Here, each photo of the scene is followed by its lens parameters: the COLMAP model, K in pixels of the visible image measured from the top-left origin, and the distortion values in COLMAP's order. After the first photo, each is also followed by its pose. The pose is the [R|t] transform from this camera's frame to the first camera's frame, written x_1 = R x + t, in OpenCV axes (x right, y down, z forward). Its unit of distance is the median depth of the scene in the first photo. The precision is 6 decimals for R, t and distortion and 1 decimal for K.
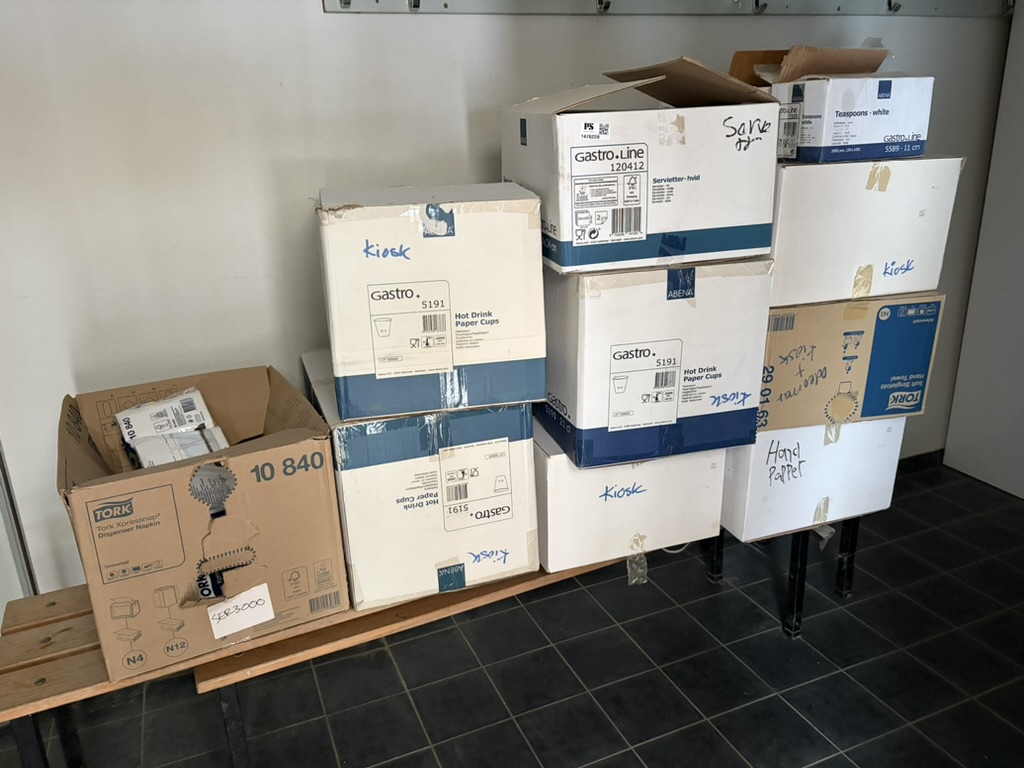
lens RADIAL K [[769.9, 0, 512.0], [0, 769.9, 384.0], [0, 0, 1]] dist [0.034992, -0.044316]
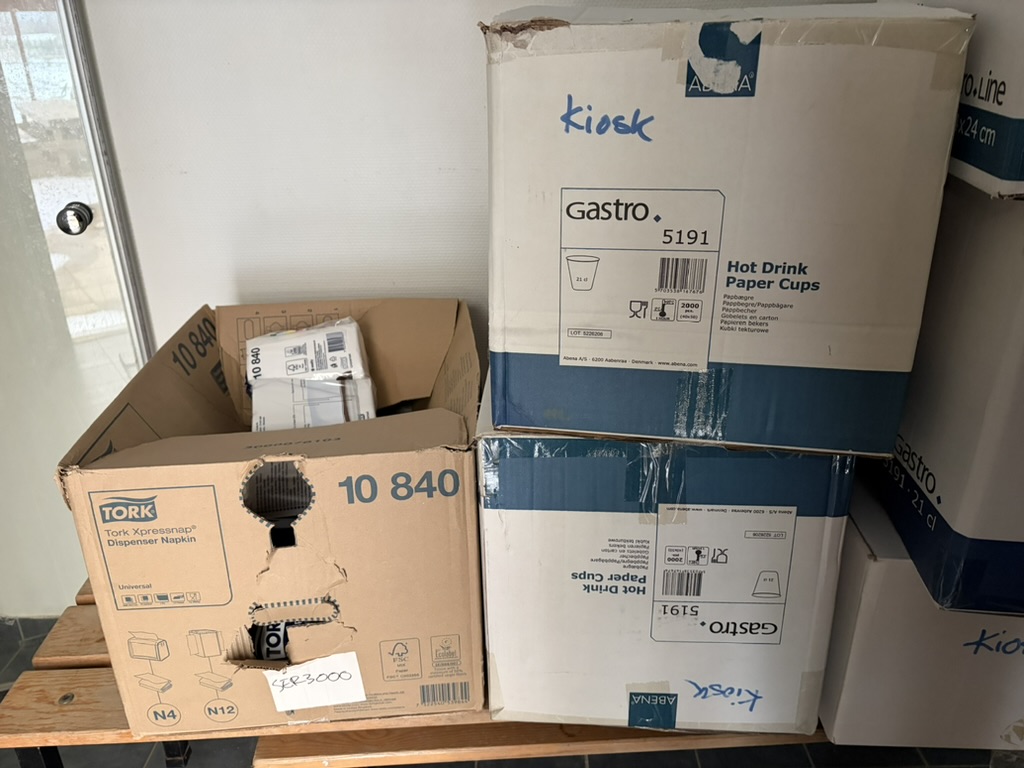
lens RADIAL K [[769.9, 0, 512.0], [0, 769.9, 384.0], [0, 0, 1]] dist [0.034992, -0.044316]
pose [[0.916865, 0.173540, -0.359503, -0.008841], [-0.134027, 0.982111, 0.132270, -0.059701], [0.376026, -0.073091, 0.923722, 0.474232]]
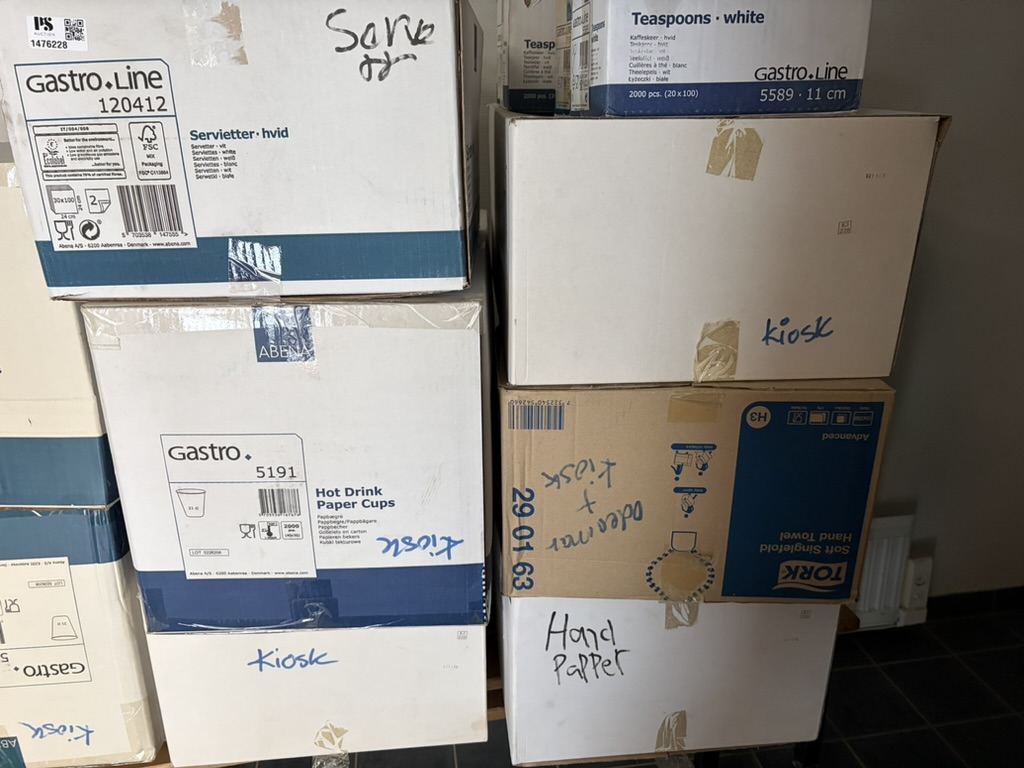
lens RADIAL K [[769.9, 0, 512.0], [0, 769.9, 384.0], [0, 0, 1]] dist [0.034992, -0.044316]
pose [[0.968370, 0.097762, -0.229570, 0.491058], [-0.095746, 0.995206, 0.019934, -0.119928], [0.230419, 0.002677, 0.973088, 0.510730]]
